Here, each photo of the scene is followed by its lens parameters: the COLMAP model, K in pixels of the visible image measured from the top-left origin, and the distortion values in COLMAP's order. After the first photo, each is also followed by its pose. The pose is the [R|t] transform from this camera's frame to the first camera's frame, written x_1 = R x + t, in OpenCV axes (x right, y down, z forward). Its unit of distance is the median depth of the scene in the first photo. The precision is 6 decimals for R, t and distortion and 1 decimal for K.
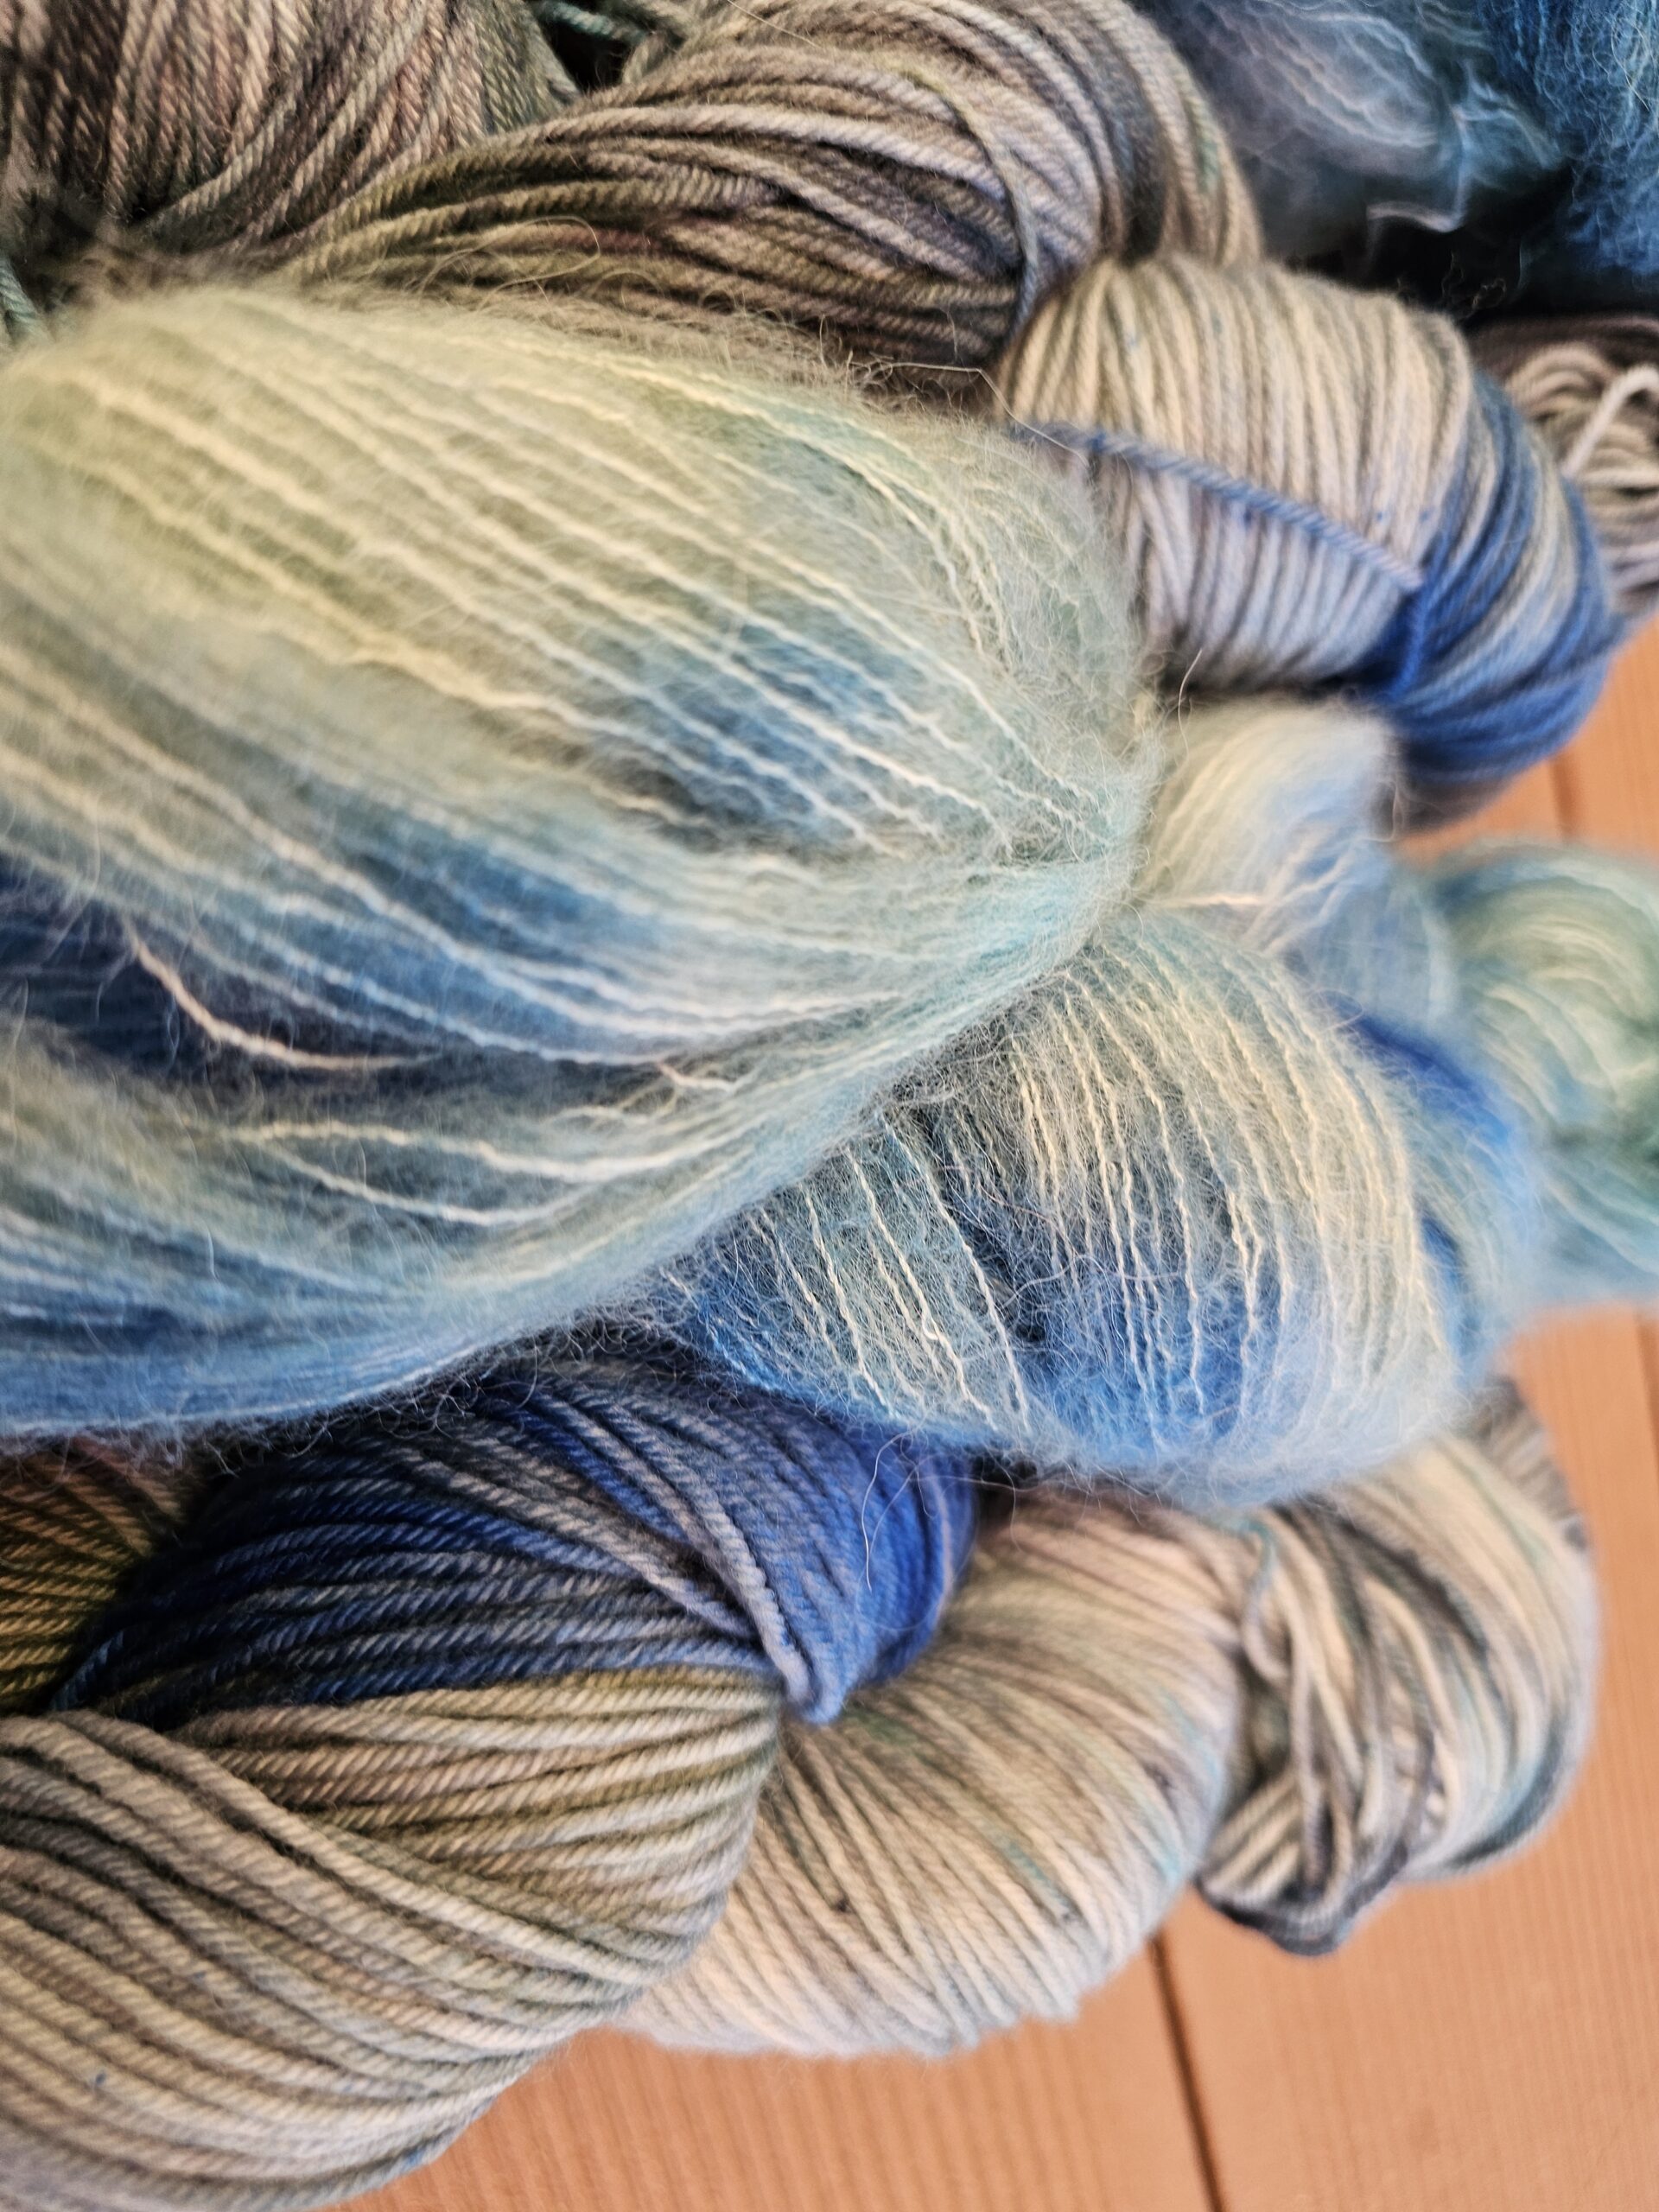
lens RADIAL K [[1608.0, 0, 831.8], [0, 1608.0, 1122.1], [0, 0, 1]] dist [-0.061391, 0.017660]
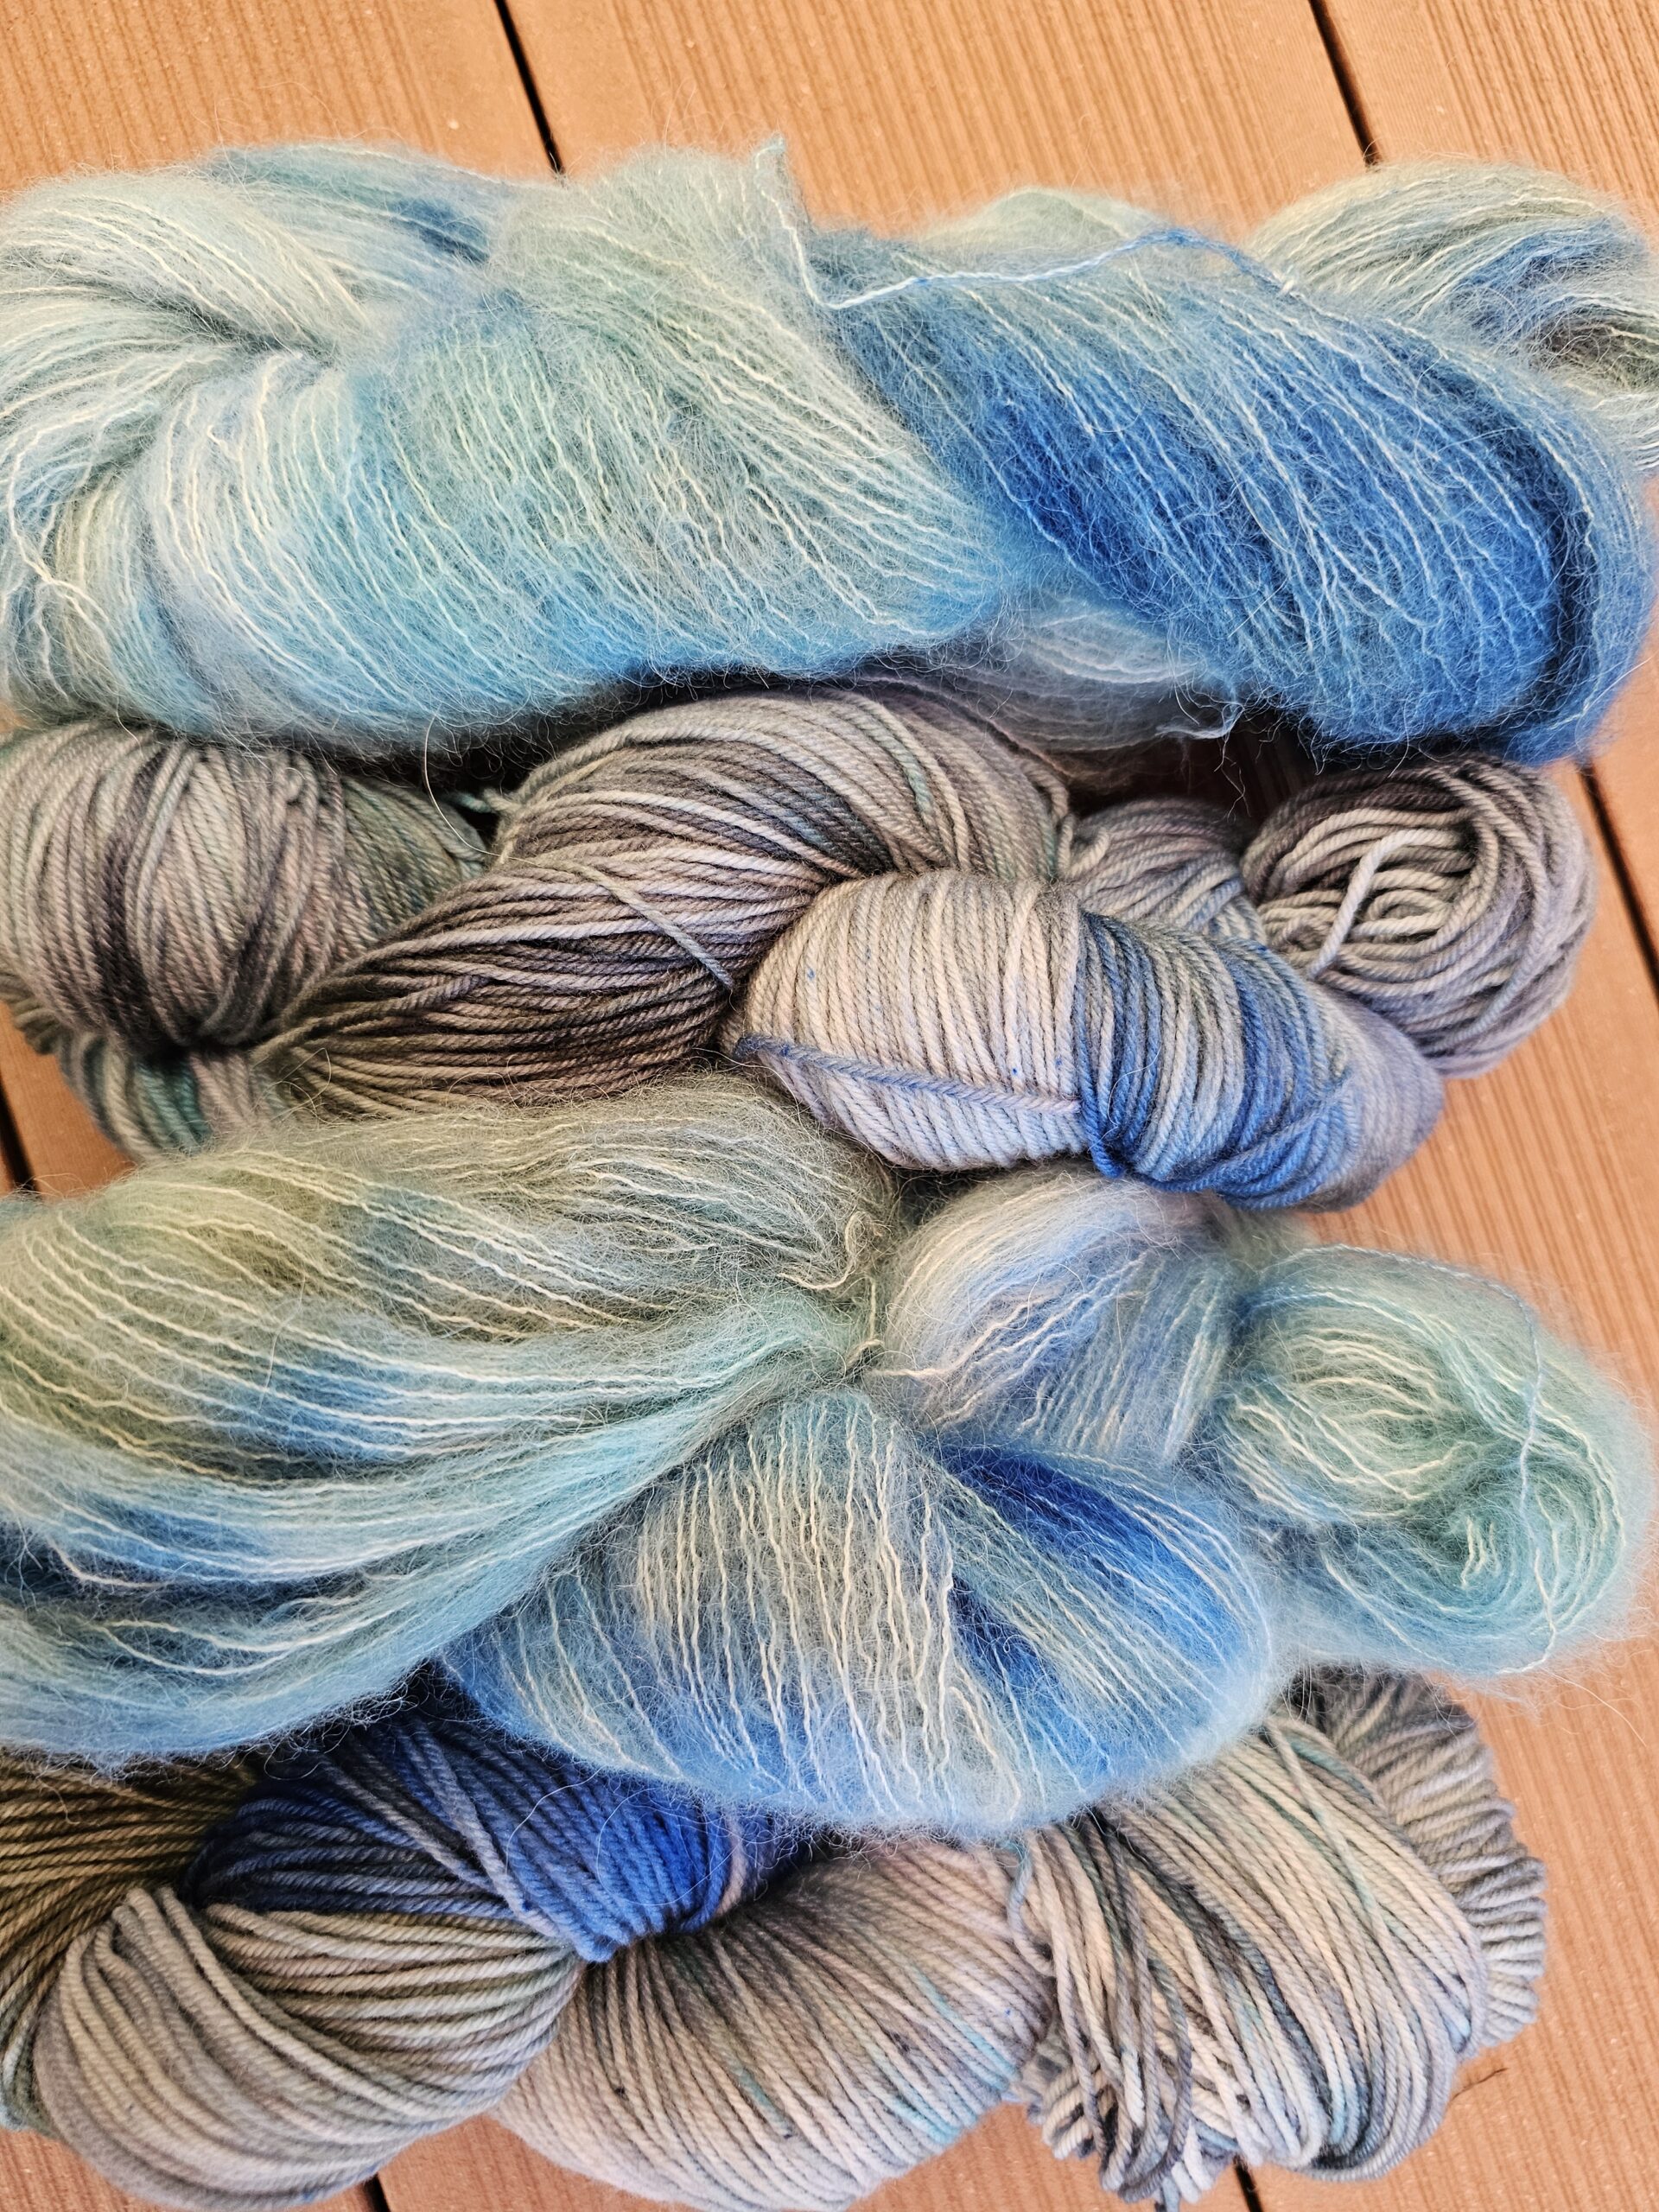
lens RADIAL K [[1608.0, 0, 835.0], [0, 1608.0, 1094.2], [0, 0, 1]] dist [-0.061391, 0.017660]
pose [[0.905949, -0.067374, -0.417993, 0.992586], [0.037784, 0.996184, -0.078677, -0.348062], [0.421699, 0.055484, 0.905037, -0.321976]]
